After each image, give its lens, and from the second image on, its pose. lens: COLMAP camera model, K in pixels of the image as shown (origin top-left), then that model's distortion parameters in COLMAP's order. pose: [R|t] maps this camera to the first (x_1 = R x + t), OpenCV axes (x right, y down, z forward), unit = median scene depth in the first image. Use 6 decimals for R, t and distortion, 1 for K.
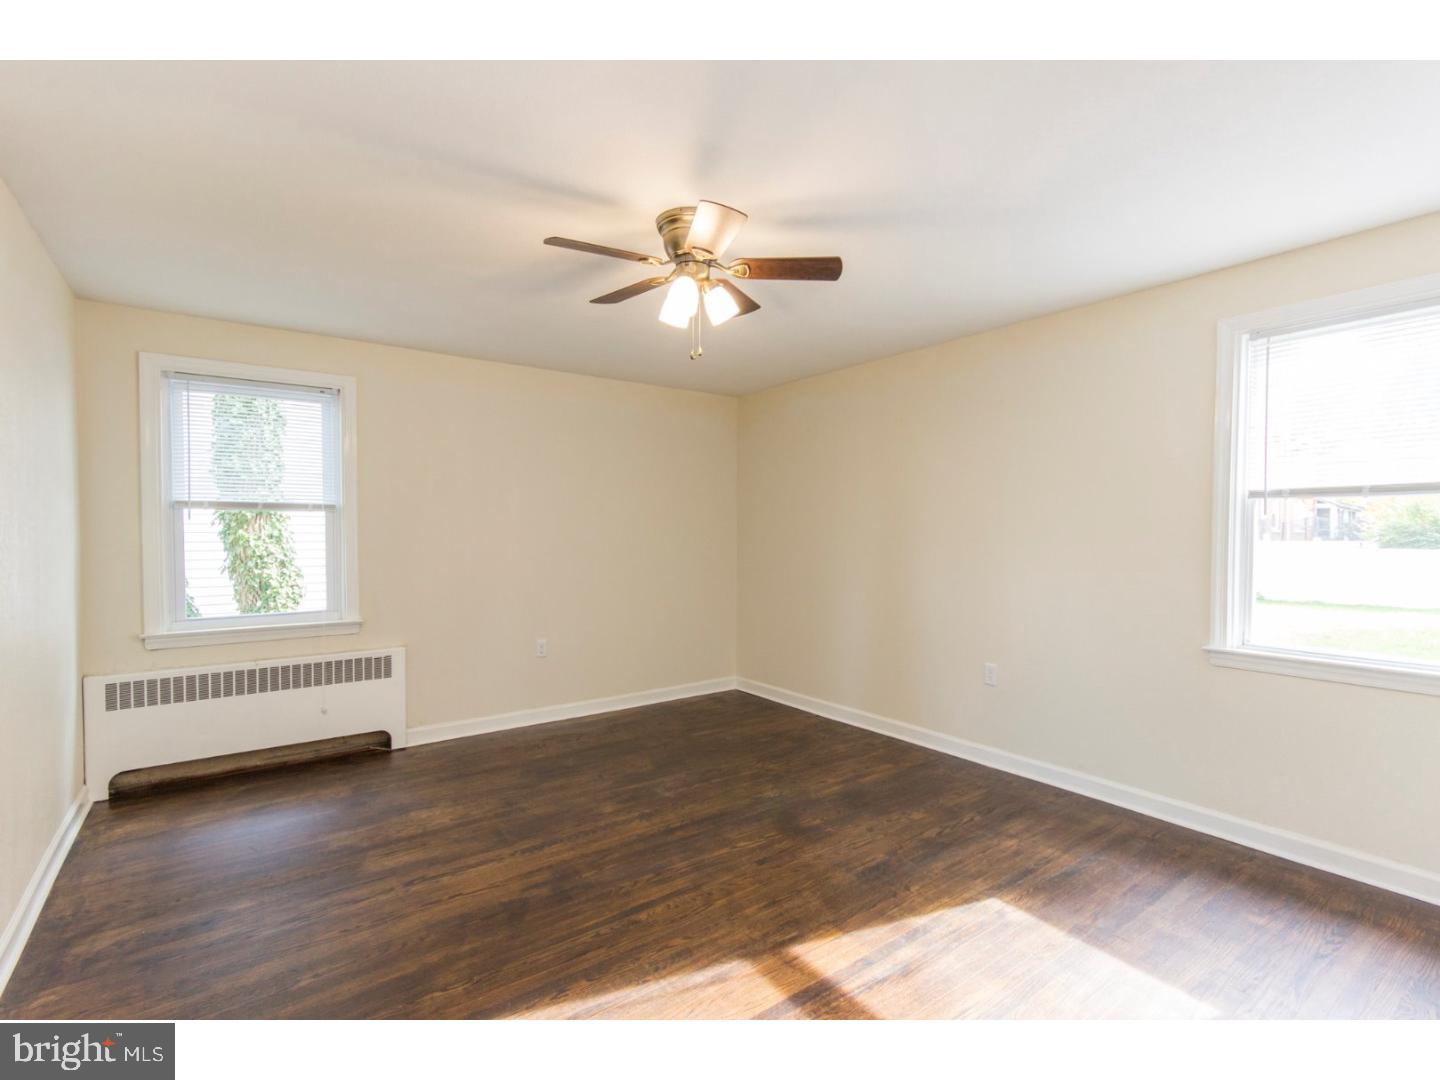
lens RADIAL K [[682.4, 0, 714.7], [0, 682.4, 543.7], [0, 0, 1]] dist [0.006161, 0.001039]
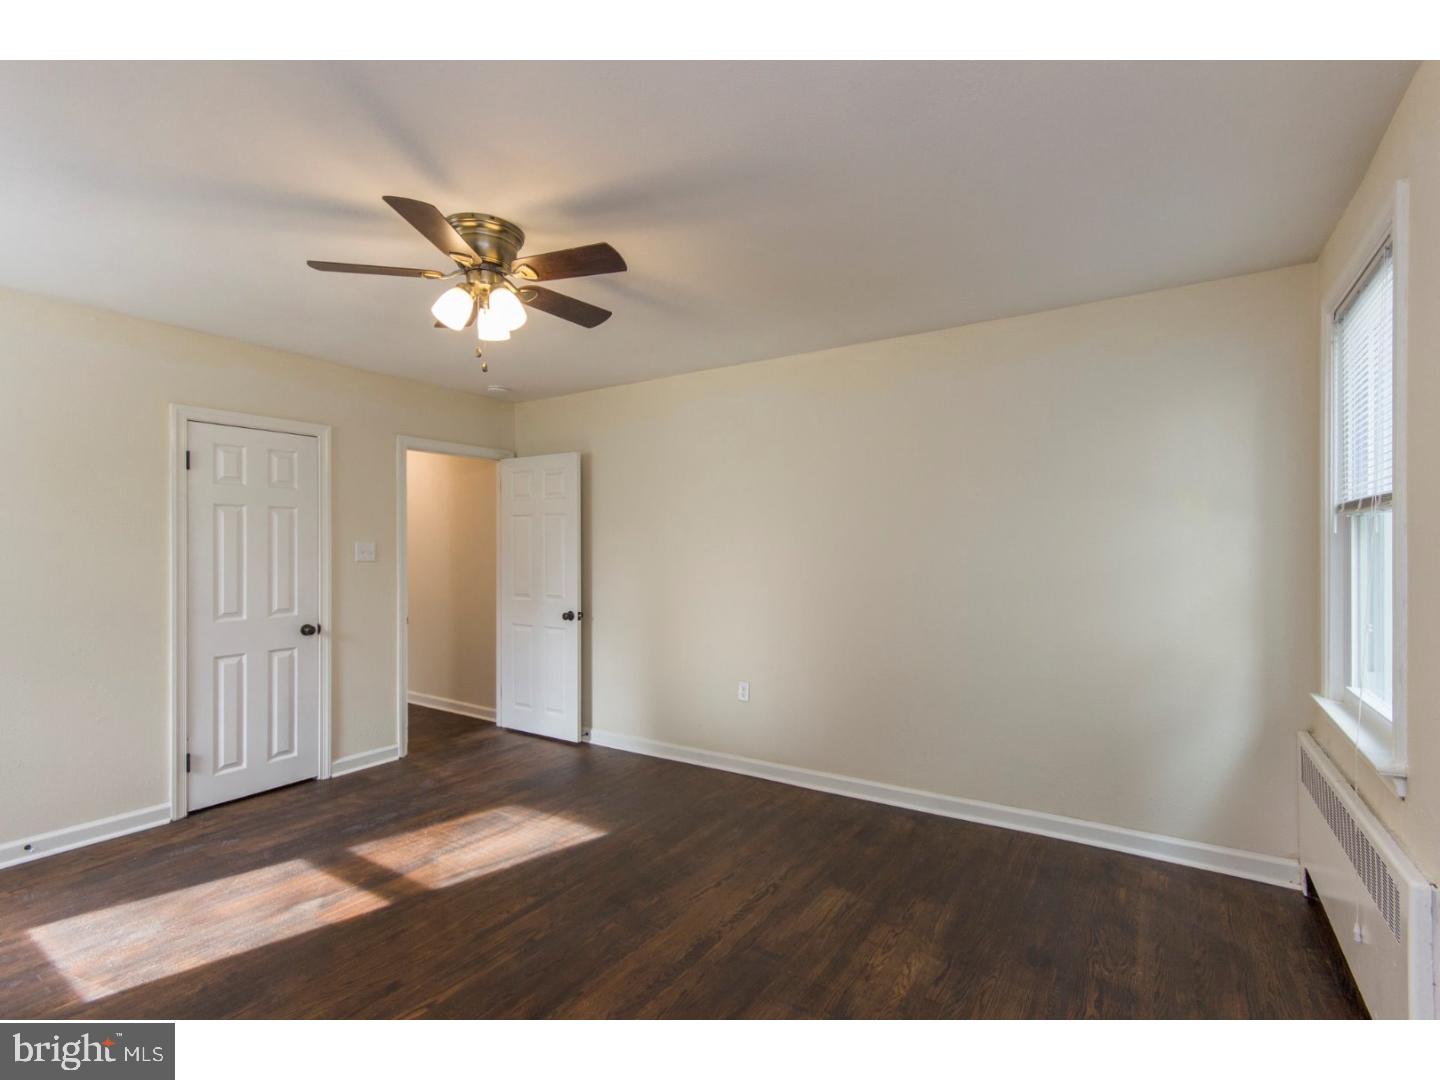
lens RADIAL K [[682.4, 0, 714.7], [0, 682.4, 543.7], [0, 0, 1]] dist [0.006161, 0.001039]
pose [[-0.934700, 0.001366, -0.355435, 0.006068], [-0.003152, 0.999921, 0.012131, -0.034790], [0.355424, 0.012459, -0.934622, 2.011014]]
